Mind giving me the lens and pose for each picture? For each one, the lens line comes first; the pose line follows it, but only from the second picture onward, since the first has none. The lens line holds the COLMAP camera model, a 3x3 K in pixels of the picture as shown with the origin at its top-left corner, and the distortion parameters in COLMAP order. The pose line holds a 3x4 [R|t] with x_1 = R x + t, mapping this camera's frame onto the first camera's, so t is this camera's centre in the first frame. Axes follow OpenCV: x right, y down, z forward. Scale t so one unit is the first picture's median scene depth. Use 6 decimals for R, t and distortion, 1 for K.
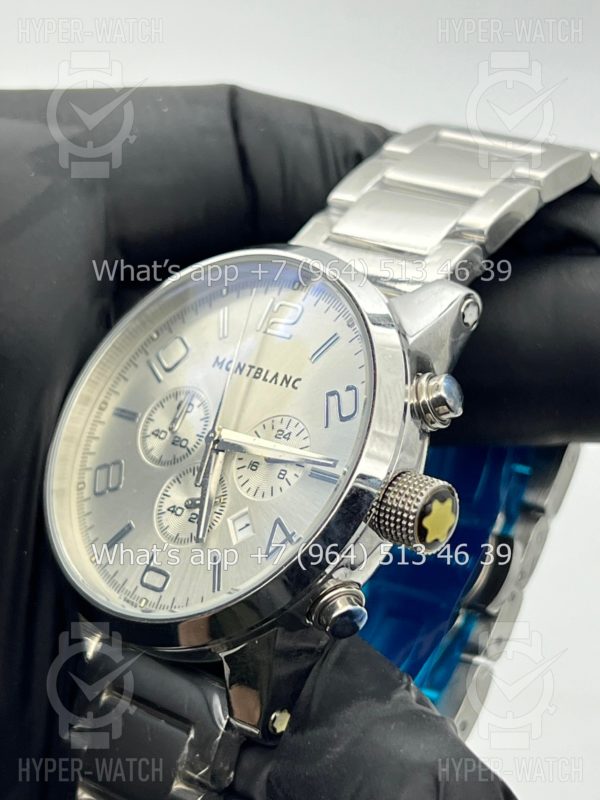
lens RADIAL K [[1835.6, 0, 300.5], [0, 1835.6, 402.1], [0, 0, 1]] dist [0.256875, 0.000000]
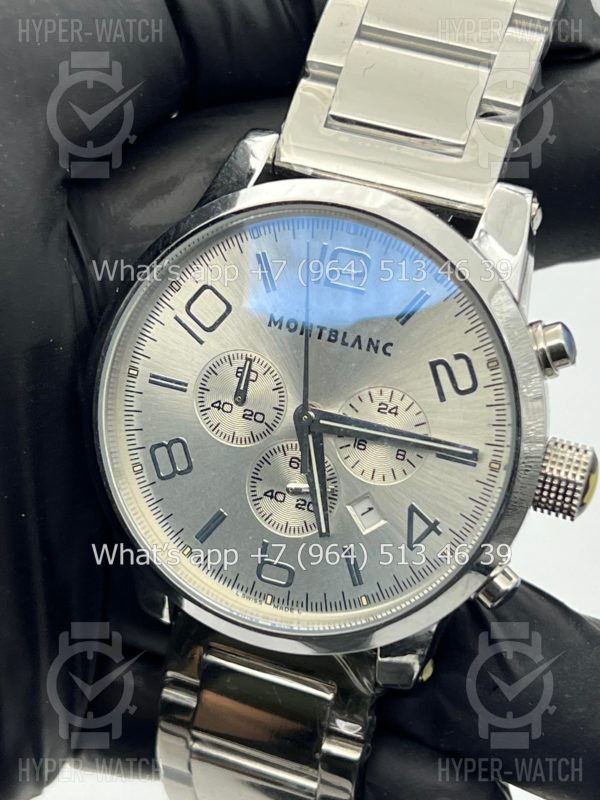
lens RADIAL K [[1835.6, 0, 302.9], [0, 1835.6, 408.9], [0, 0, 1]] dist [0.256875, 0.000000]
pose [[0.914065, -0.275532, 0.297602, -0.322925], [0.102715, 0.867143, 0.487352, -0.436568], [-0.392344, -0.414903, 0.820927, 0.244437]]
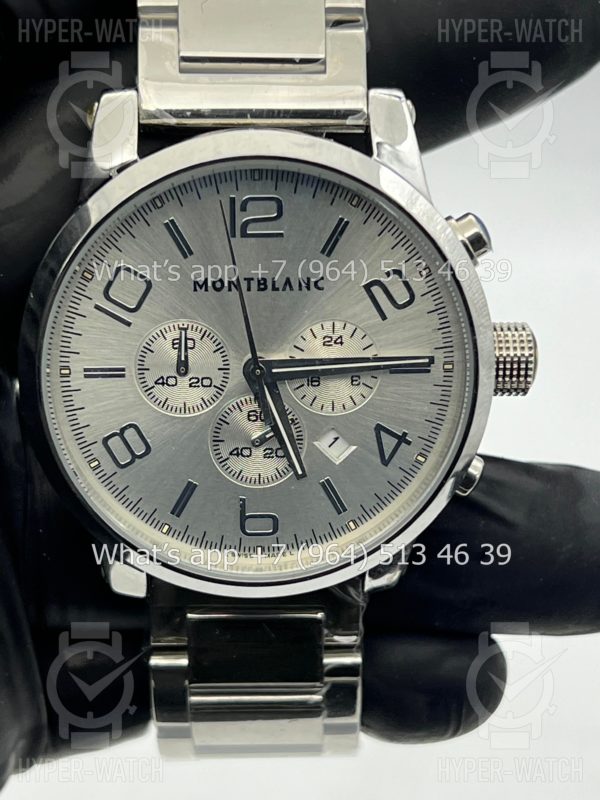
lens RADIAL K [[1835.6, 0, 294.8], [0, 1835.6, 407.2], [0, 0, 1]] dist [0.256875, 0.000000]
pose [[0.698783, -0.551453, 0.455633, -0.464939], [0.177422, 0.750660, 0.636421, -0.552216], [-0.692981, -0.363881, 0.622389, 0.407520]]
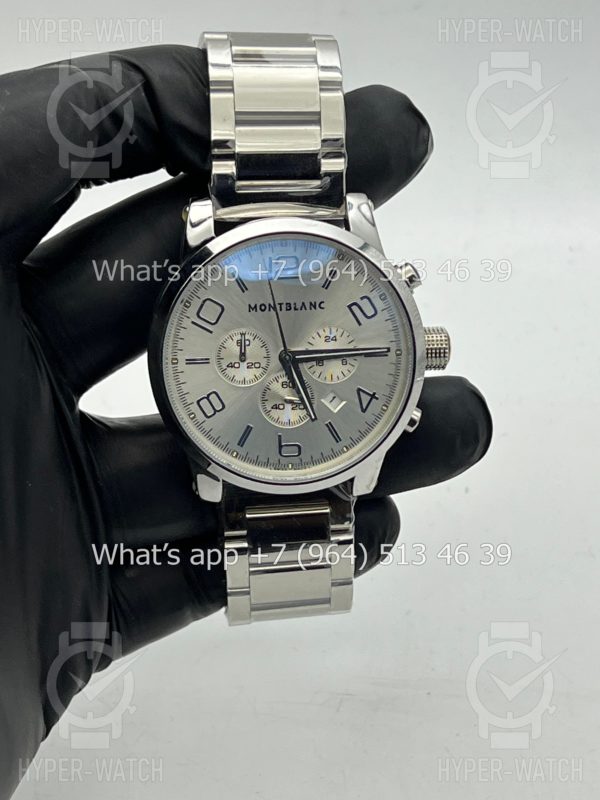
lens RADIAL K [[1835.6, 0, 304.1], [0, 1835.6, 393.0], [0, 0, 1]] dist [0.256875, 0.000000]
pose [[0.671762, -0.538226, 0.508968, -0.856919], [0.189139, 0.788932, 0.584648, -0.876825], [-0.716214, -0.296478, 0.631774, -0.014306]]
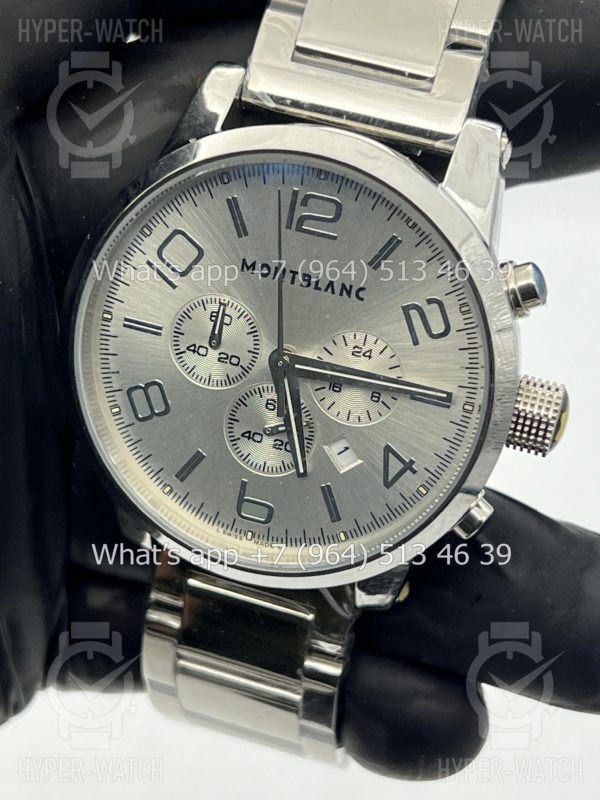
lens RADIAL K [[1835.6, 0, 302.9], [0, 1835.6, 404.6], [0, 0, 1]] dist [0.256875, 0.000000]
pose [[0.899283, -0.338430, 0.277047, -0.303869], [0.112067, 0.790596, 0.601996, -0.526586], [-0.422766, -0.510318, 0.748896, 0.285406]]
